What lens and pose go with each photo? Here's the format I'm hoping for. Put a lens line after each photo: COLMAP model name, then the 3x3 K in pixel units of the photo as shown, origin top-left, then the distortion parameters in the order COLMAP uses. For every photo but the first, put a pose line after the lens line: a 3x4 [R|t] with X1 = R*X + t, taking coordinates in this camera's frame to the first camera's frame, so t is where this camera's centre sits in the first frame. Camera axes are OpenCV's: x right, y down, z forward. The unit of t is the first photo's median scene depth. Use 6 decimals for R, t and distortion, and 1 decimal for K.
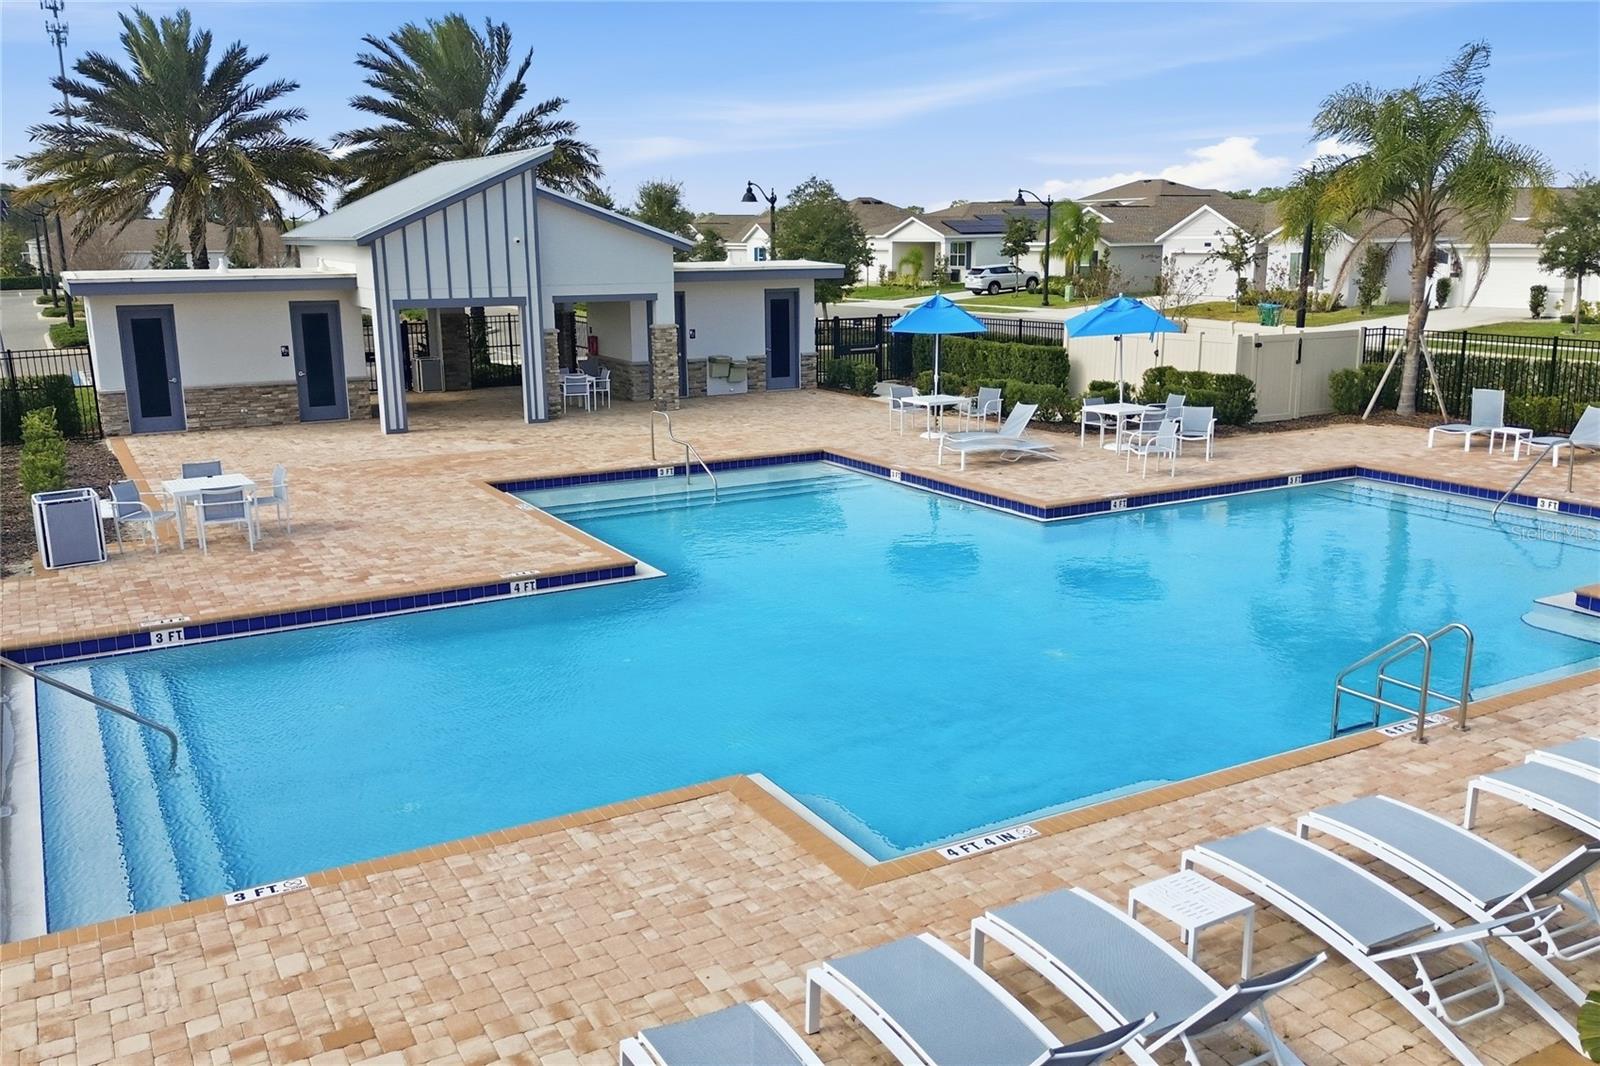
lens RADIAL K [[1352.9, 0, 814.6], [0, 1352.9, 537.3], [0, 0, 1]] dist [0.043193, -0.000266]
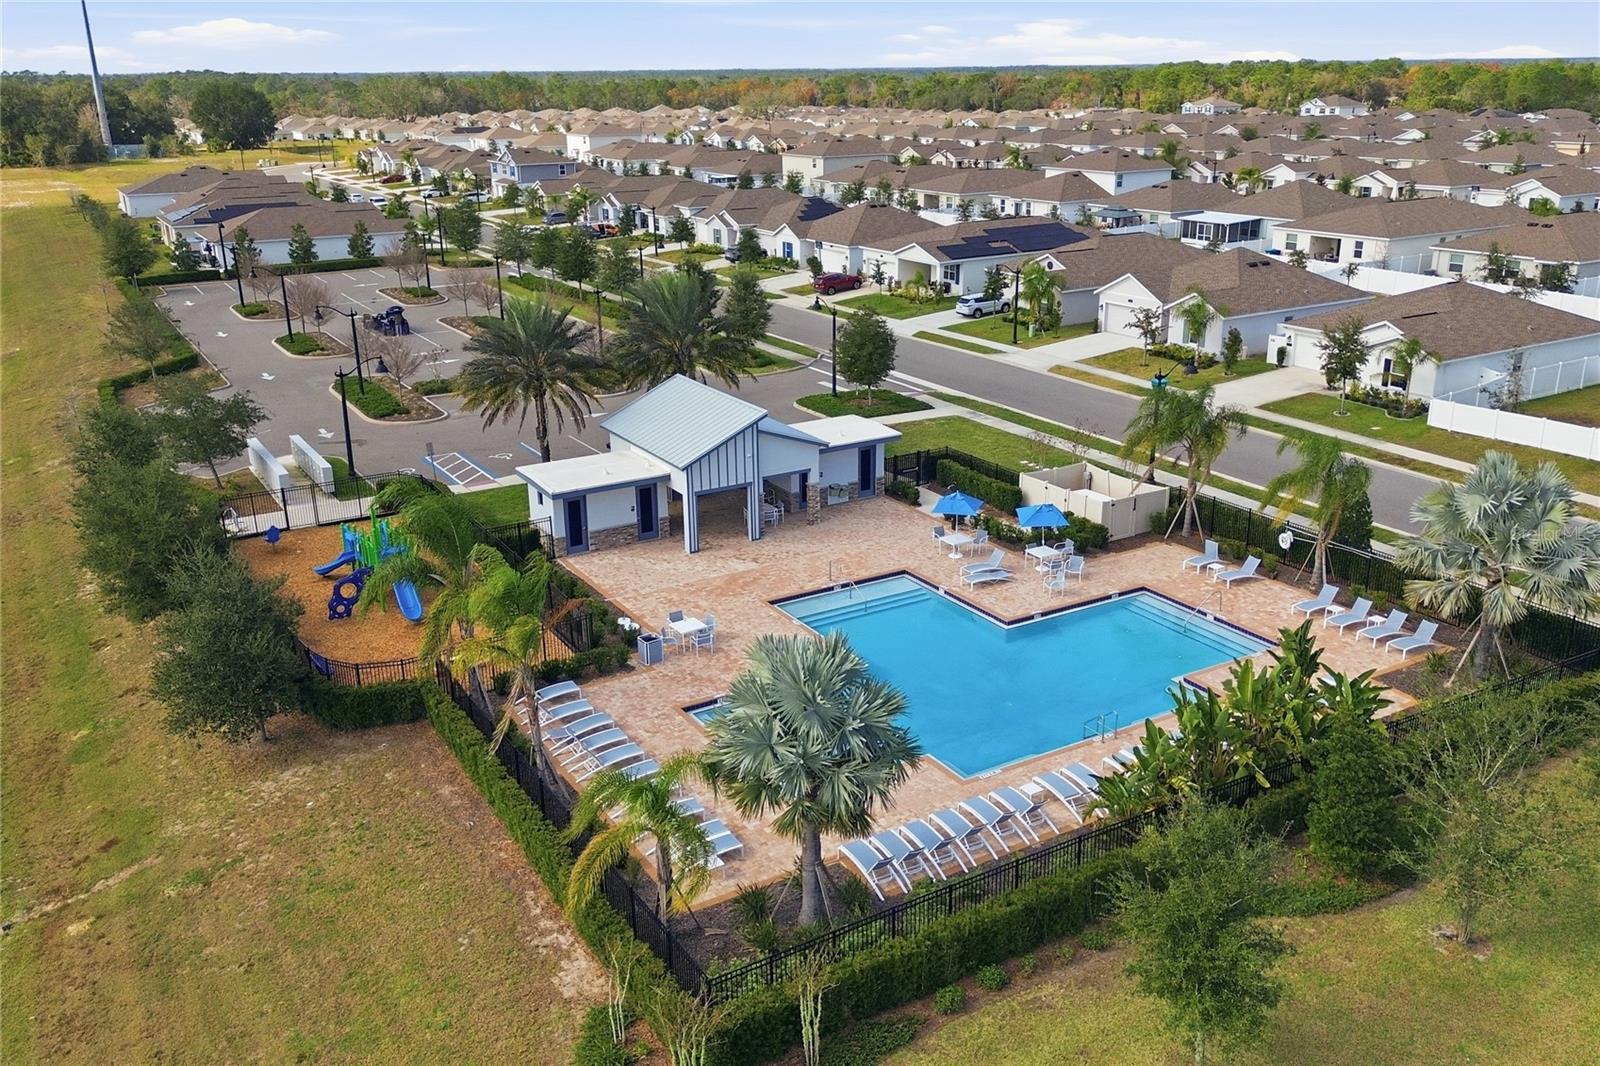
lens RADIAL K [[1352.9, 0, 790.4], [0, 1352.9, 527.9], [0, 0, 1]] dist [0.043193, -0.000266]
pose [[0.999956, -0.009342, 0.001302, -0.158165], [0.009157, 0.994558, 0.103785, -0.315194], [-0.002264, -0.103769, 0.994599, -1.003563]]
